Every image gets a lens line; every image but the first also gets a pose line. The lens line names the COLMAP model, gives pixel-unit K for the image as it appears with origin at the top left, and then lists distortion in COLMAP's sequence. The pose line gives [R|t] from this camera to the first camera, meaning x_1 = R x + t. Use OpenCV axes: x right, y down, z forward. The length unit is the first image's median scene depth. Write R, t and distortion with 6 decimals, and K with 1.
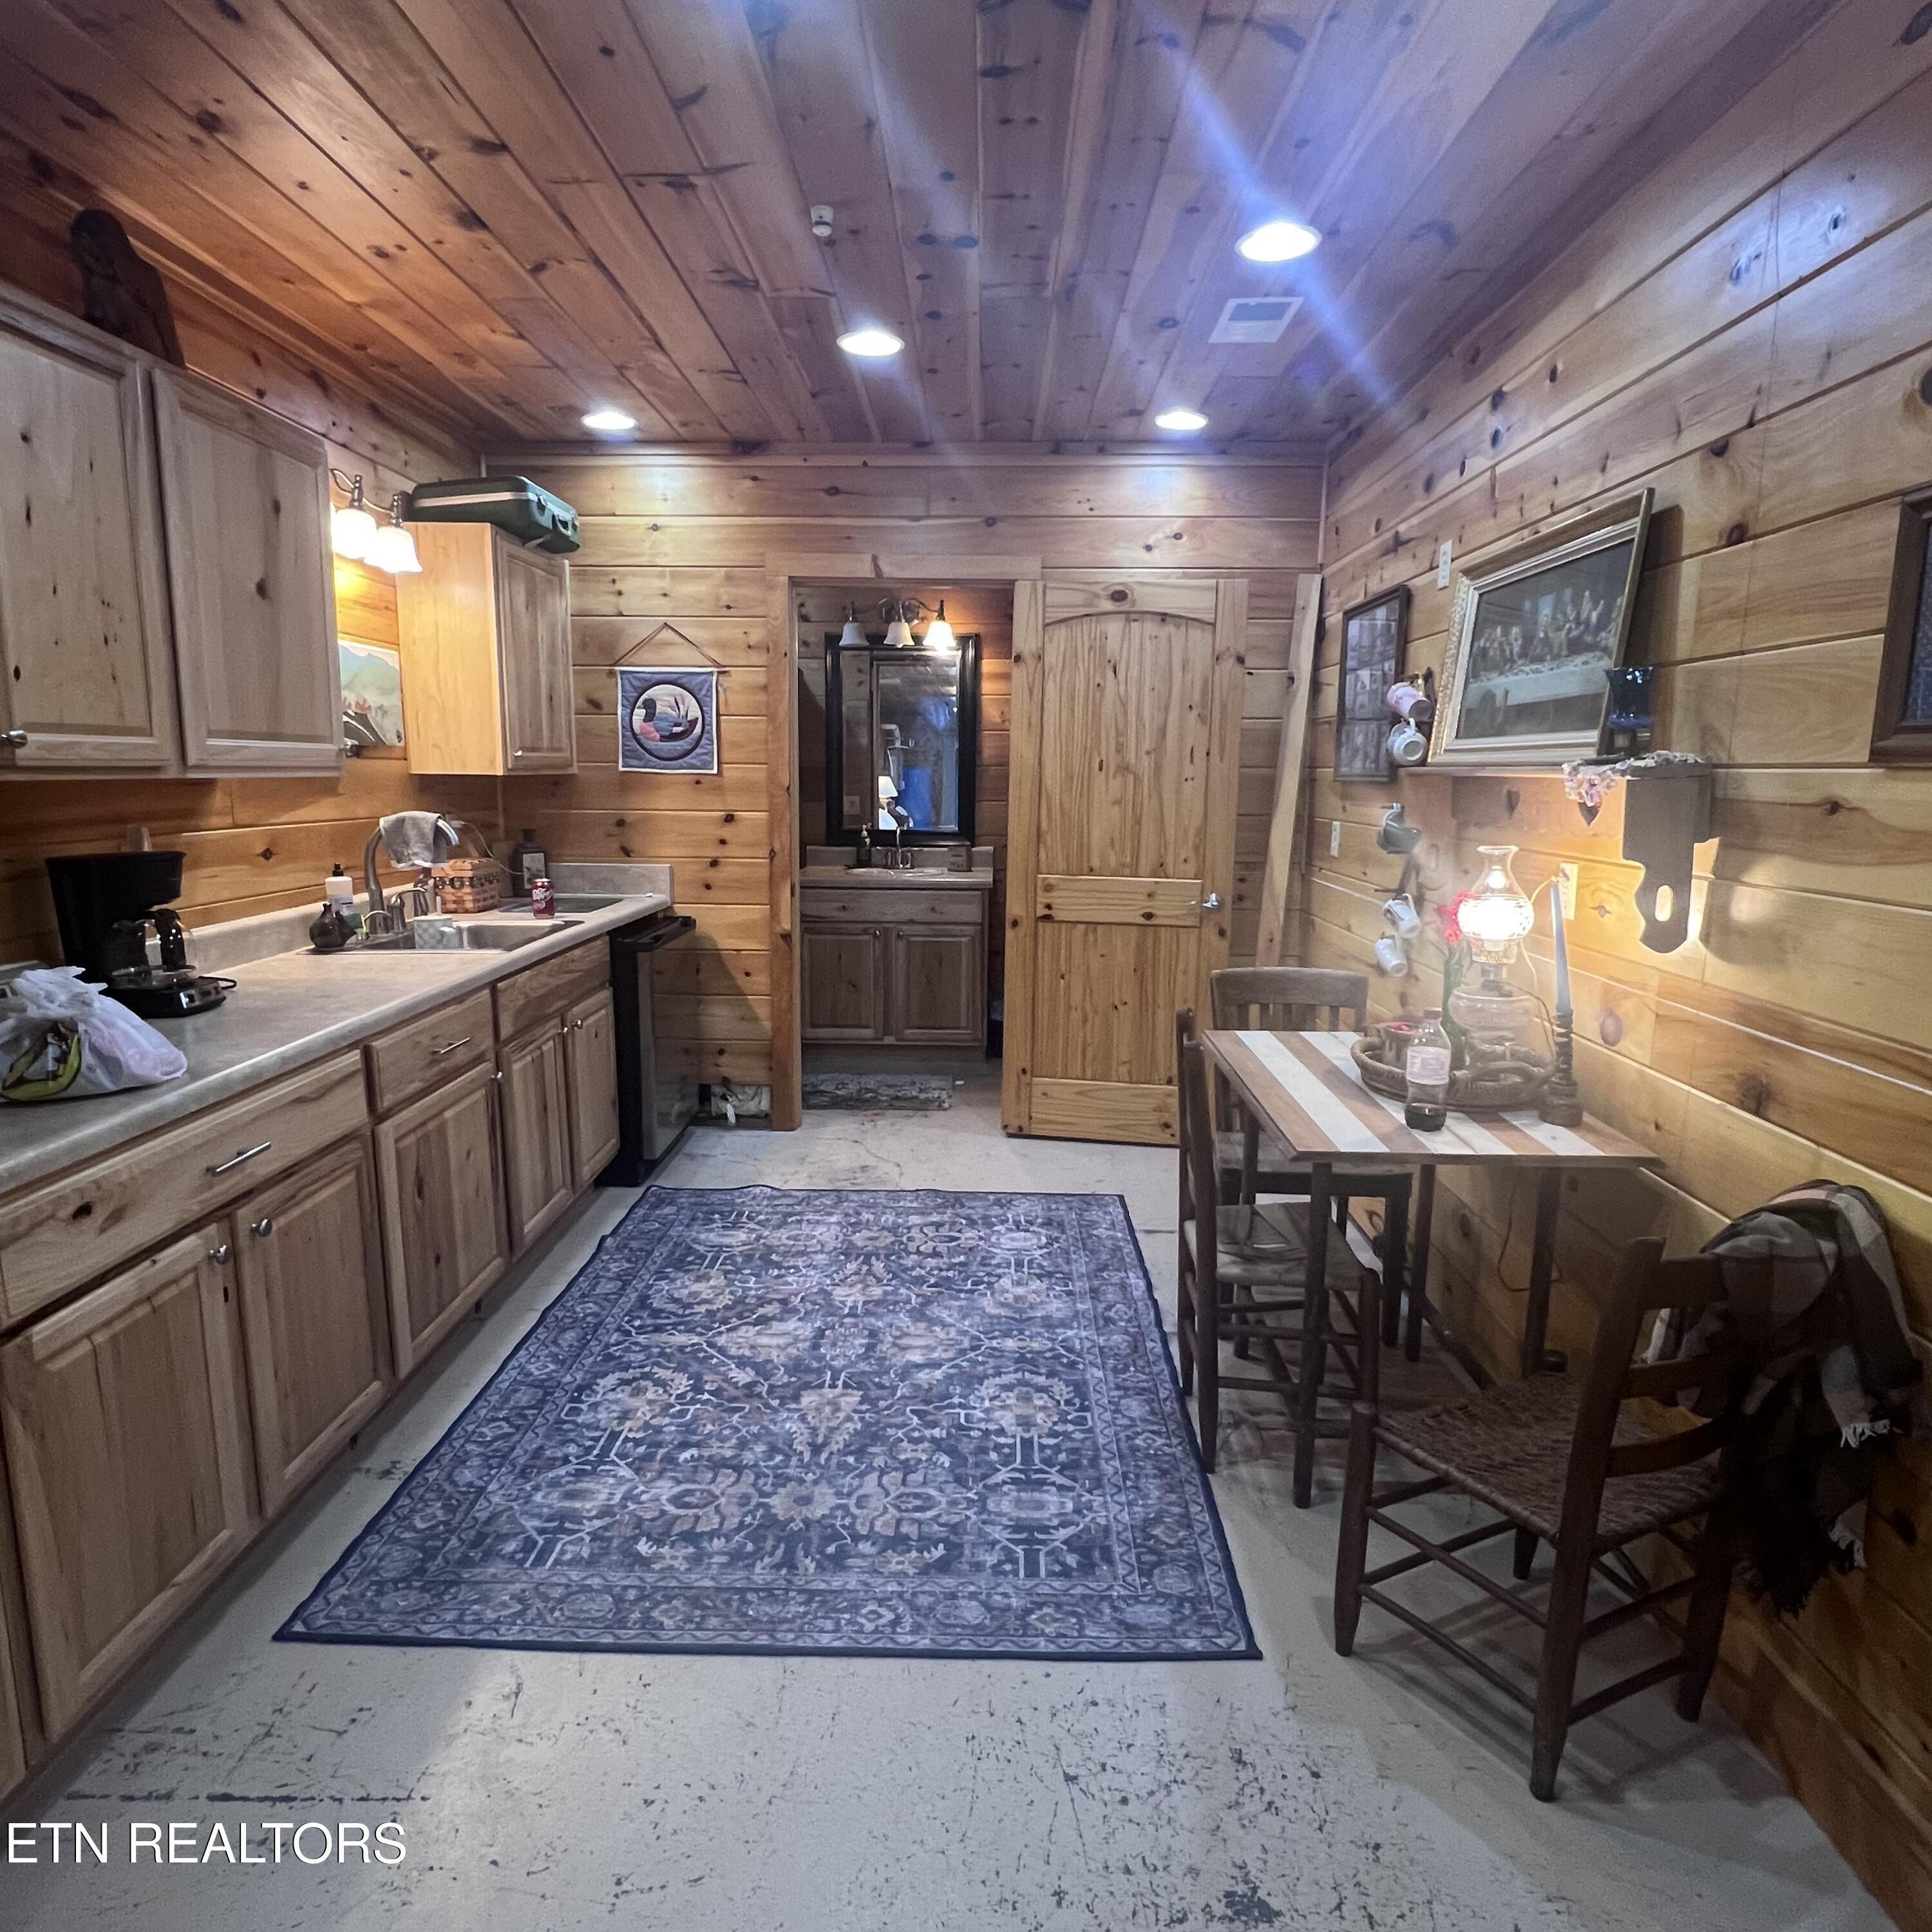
lens RADIAL K [[1180.5, 0, 967.7], [0, 1180.5, 960.7], [0, 0, 1]] dist [-0.001179, 0.000912]
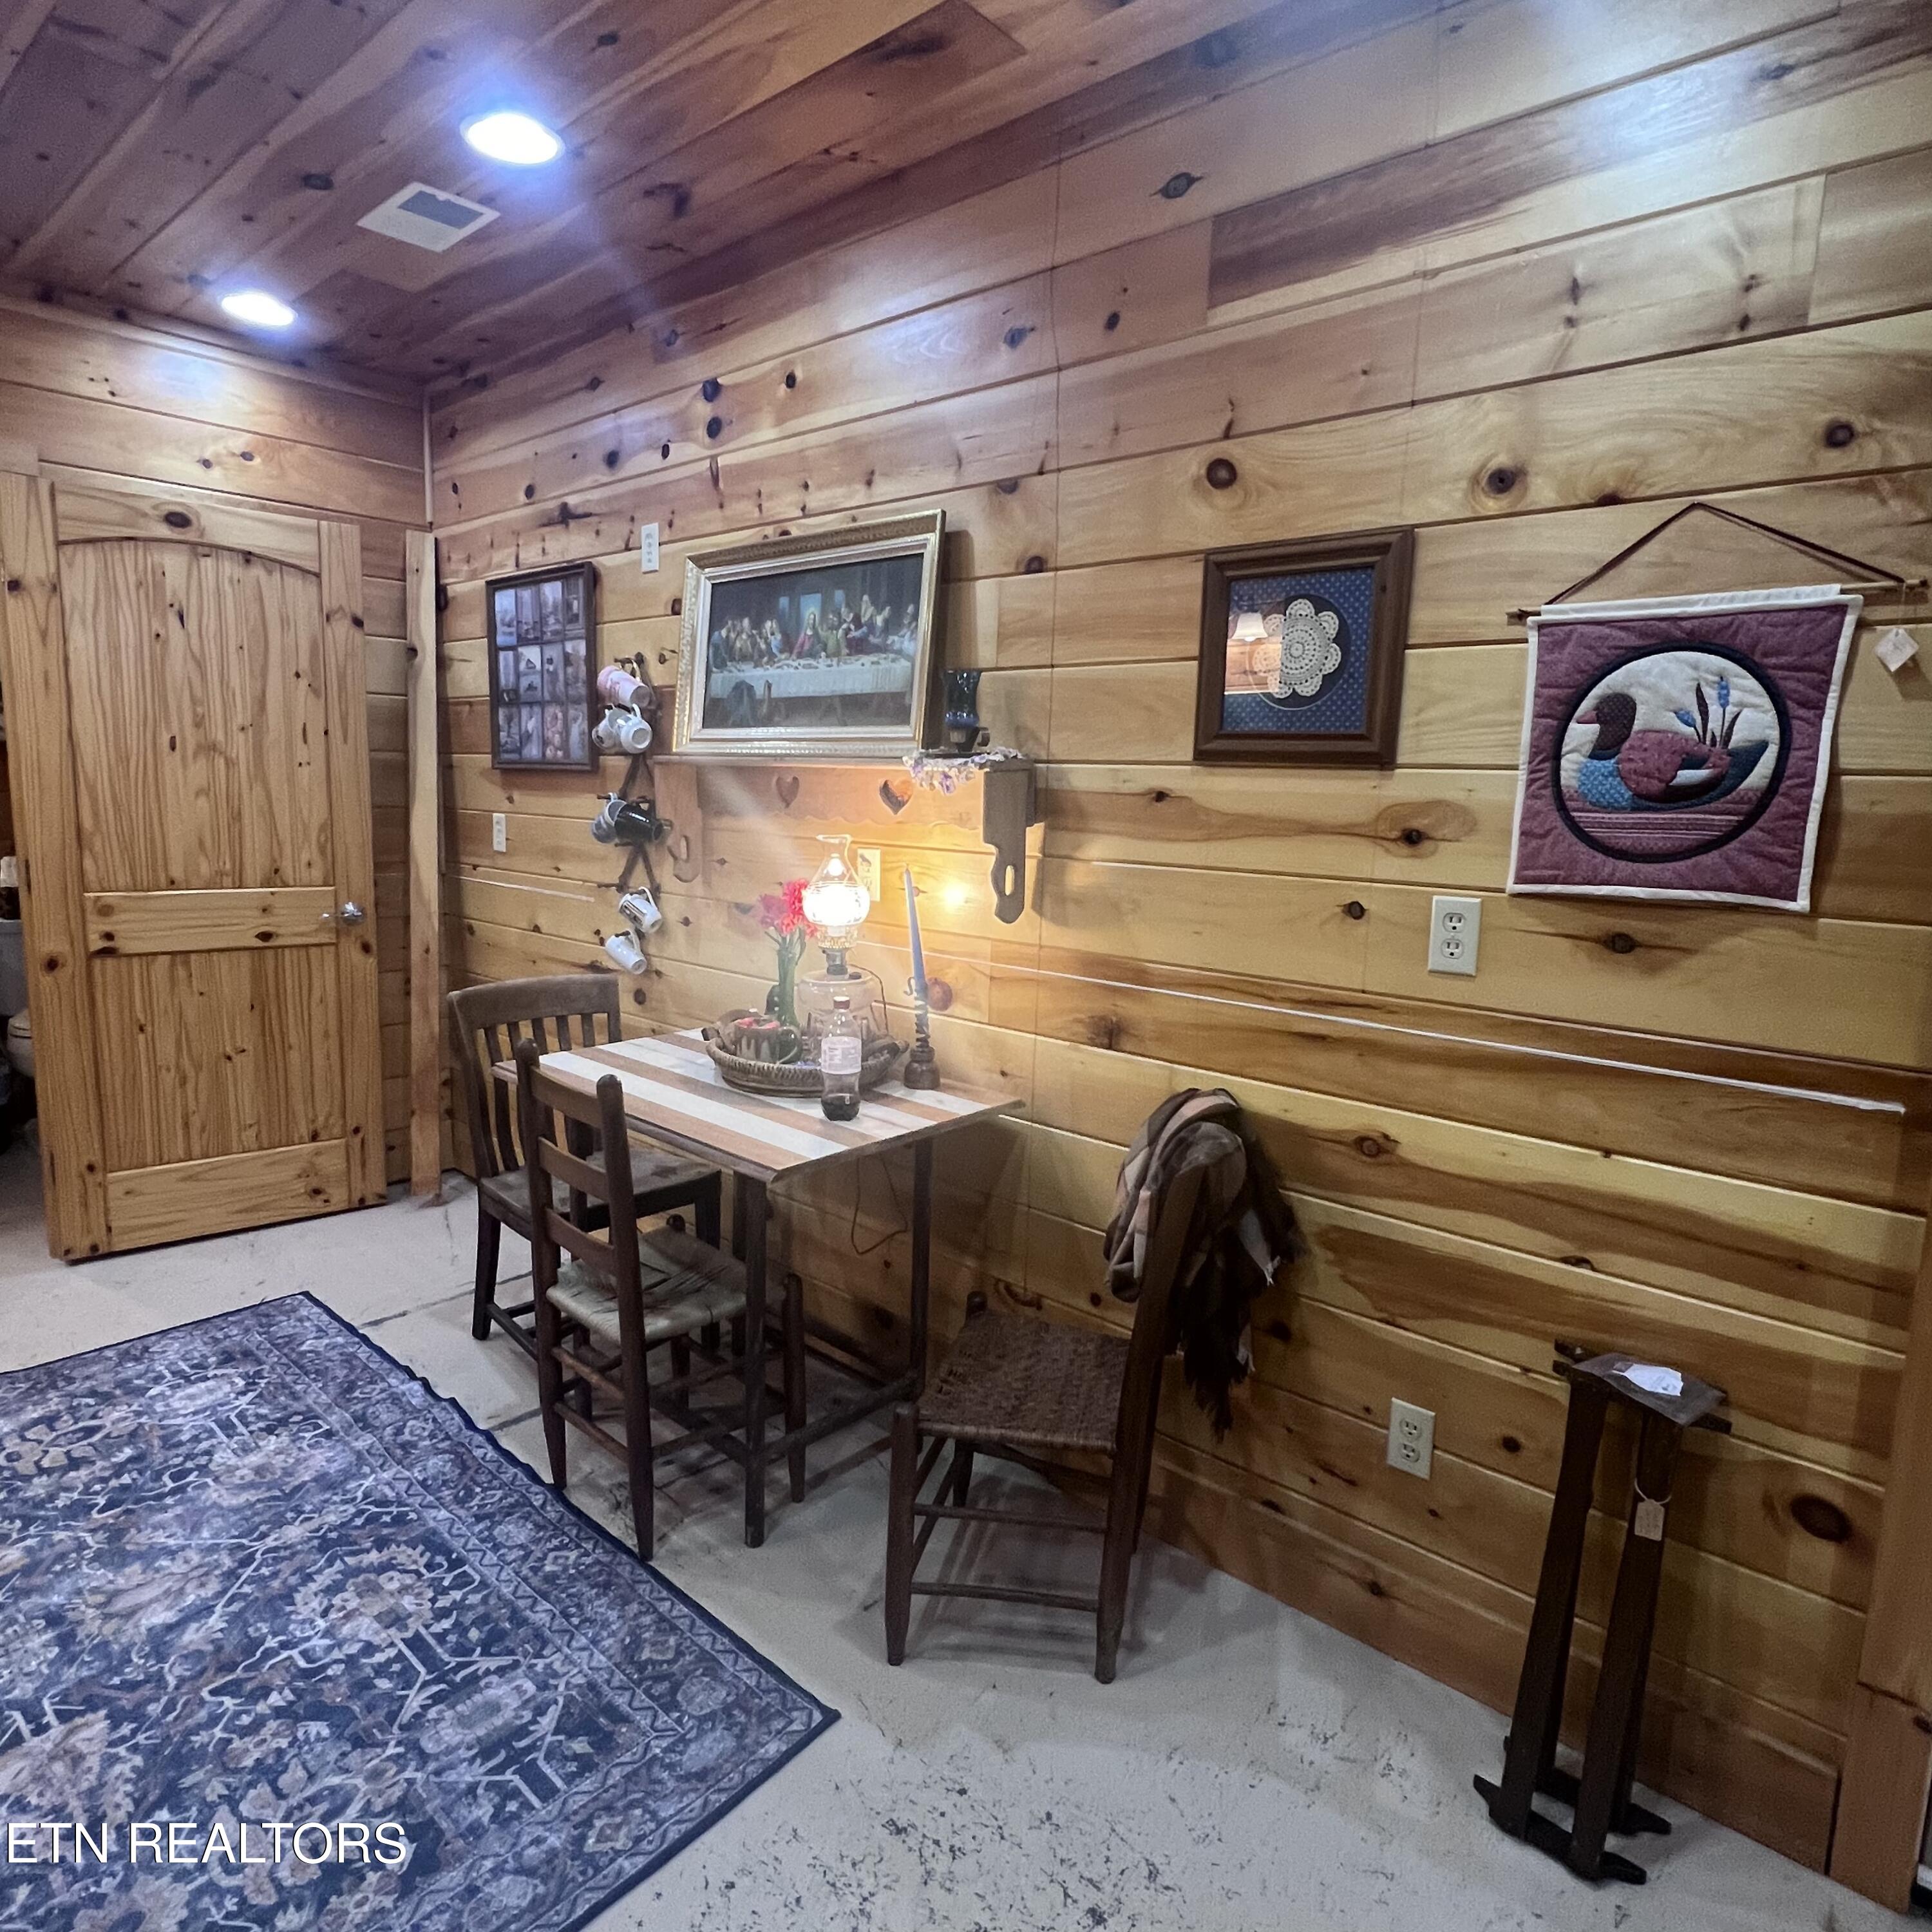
lens RADIAL K [[1180.5, 0, 967.7], [0, 1180.5, 960.7], [0, 0, 1]] dist [-0.001179, 0.000912]
pose [[0.646073, -0.108397, 0.755540, -0.224881], [0.102060, 0.993244, 0.055228, -0.027684], [-0.756422, 0.041429, 0.652771, 0.205059]]
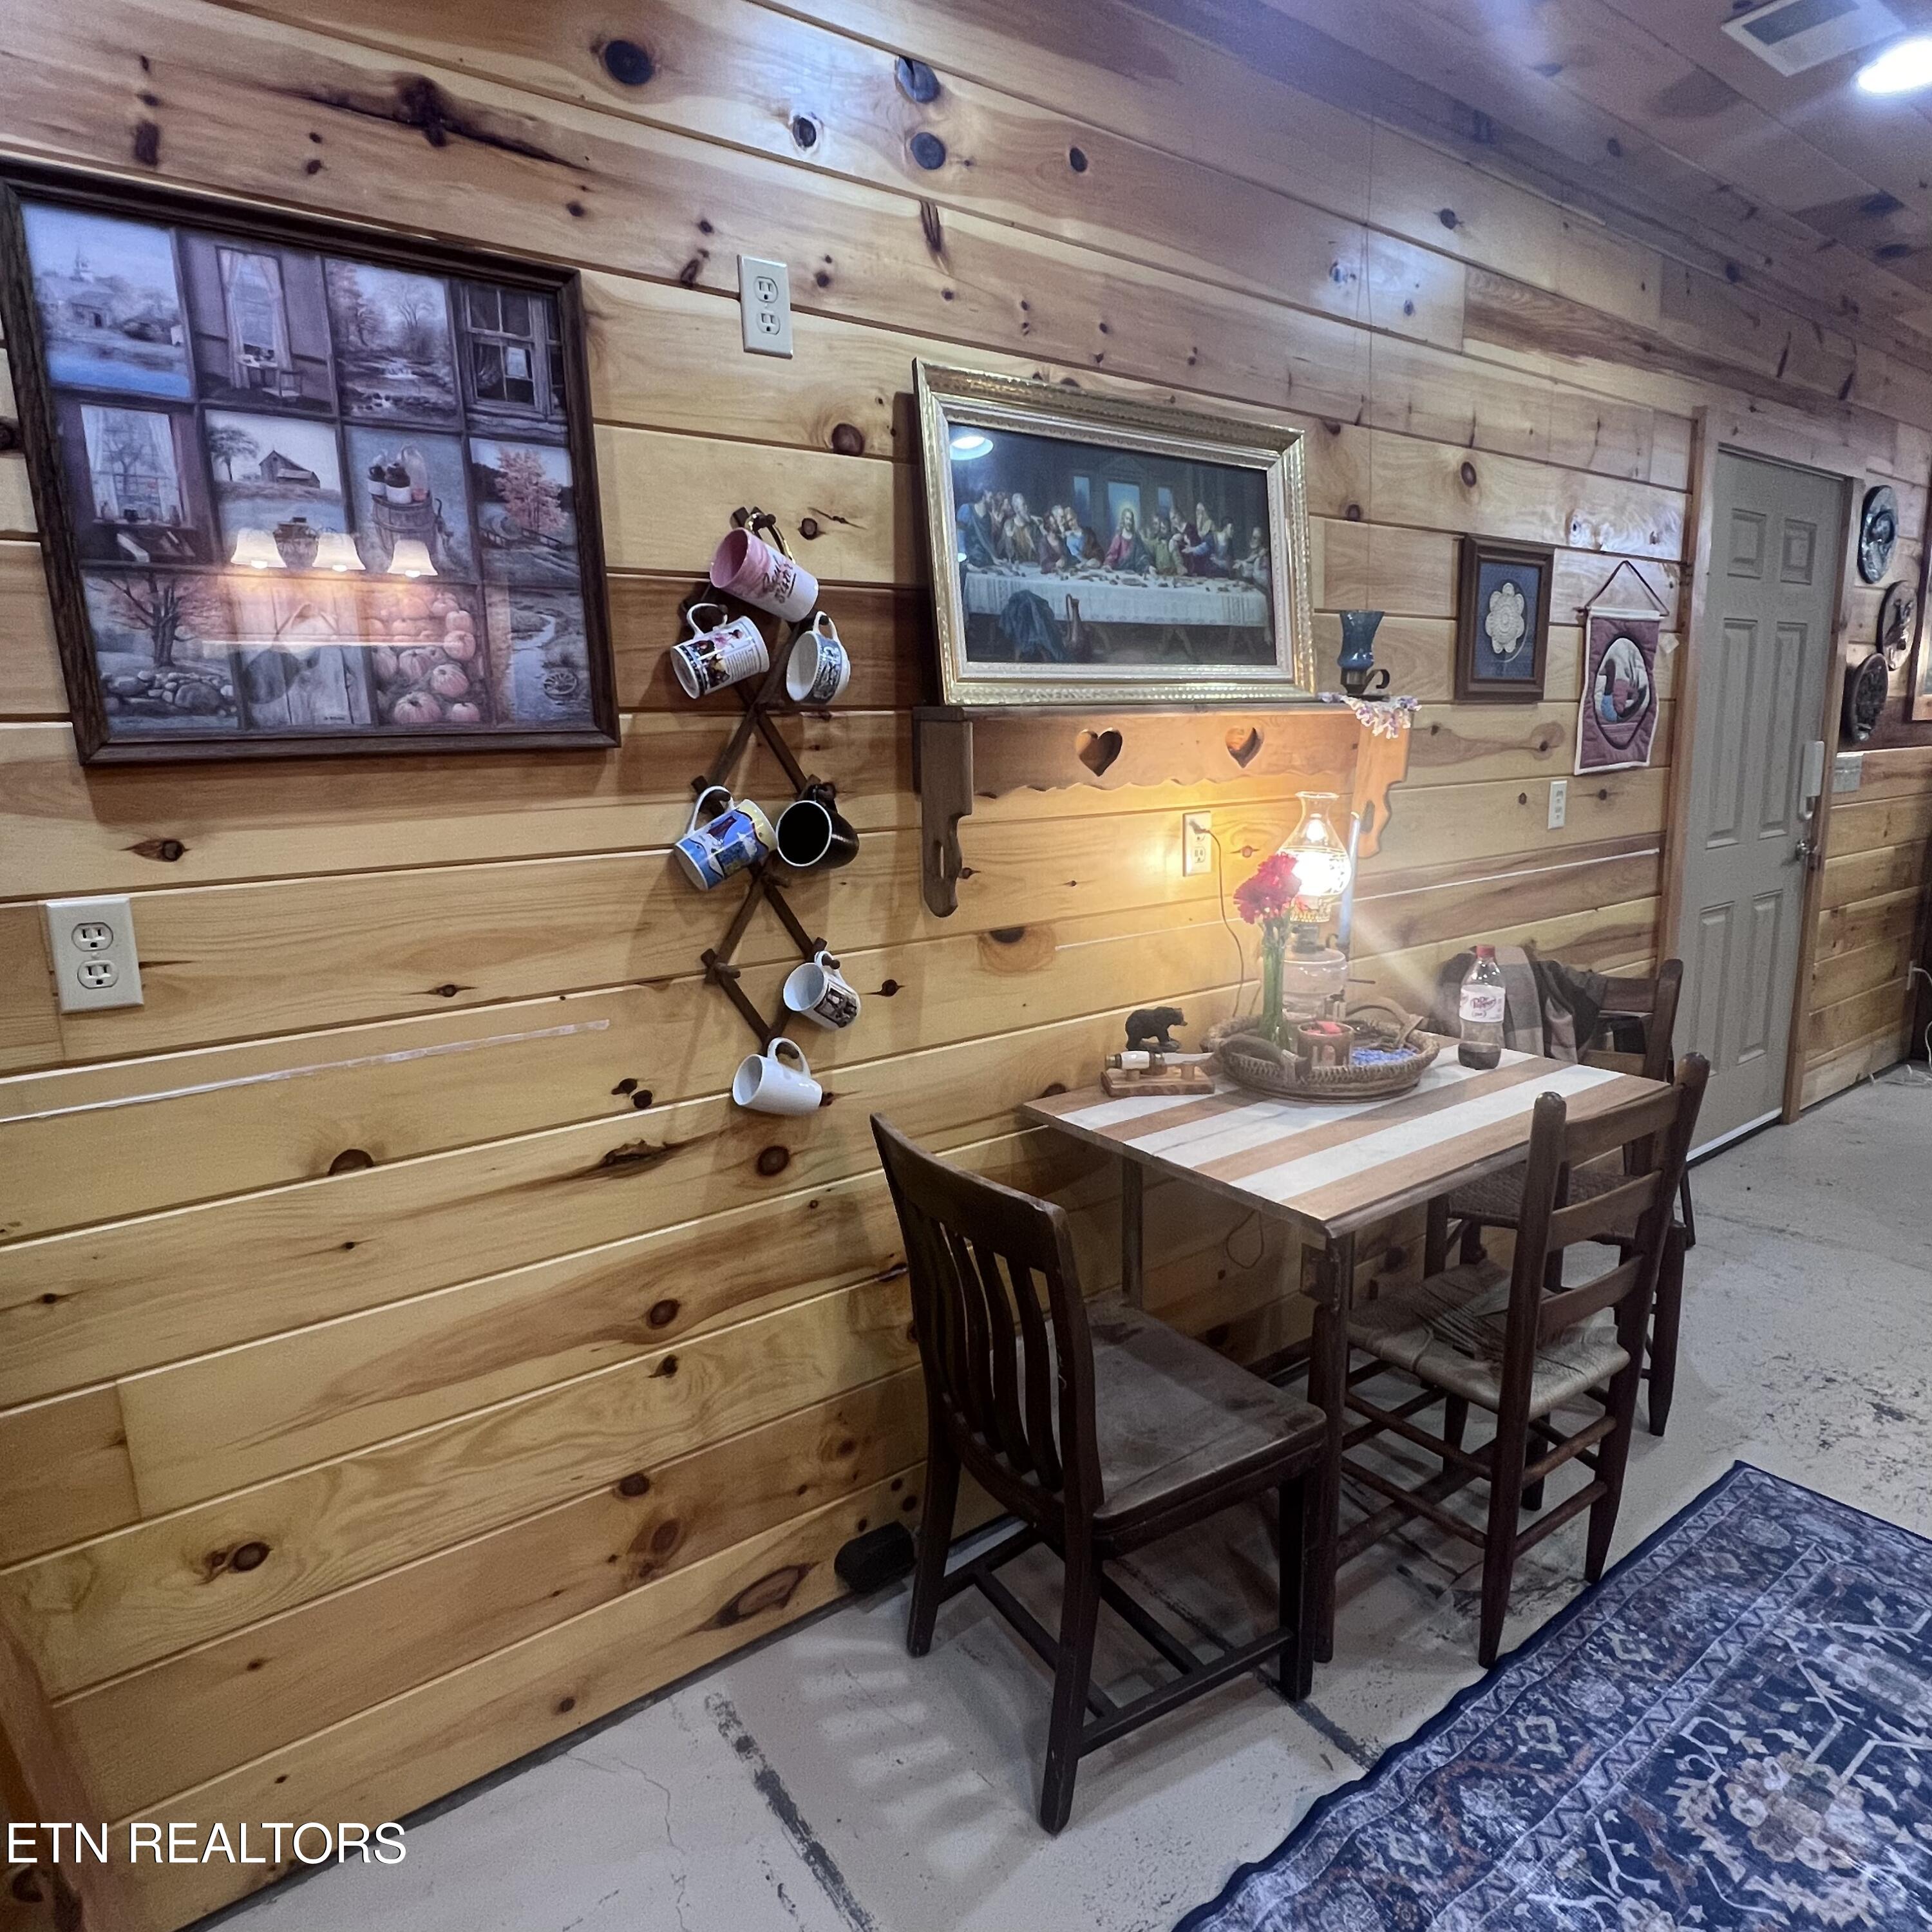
lens RADIAL K [[1180.5, 0, 967.7], [0, 1180.5, 960.7], [0, 0, 1]] dist [-0.001179, 0.000912]
pose [[-0.601864, -0.146814, 0.784987, -0.096050], [0.147483, 0.945615, 0.289933, -0.231450], [-0.784862, 0.290273, -0.547479, 1.462697]]
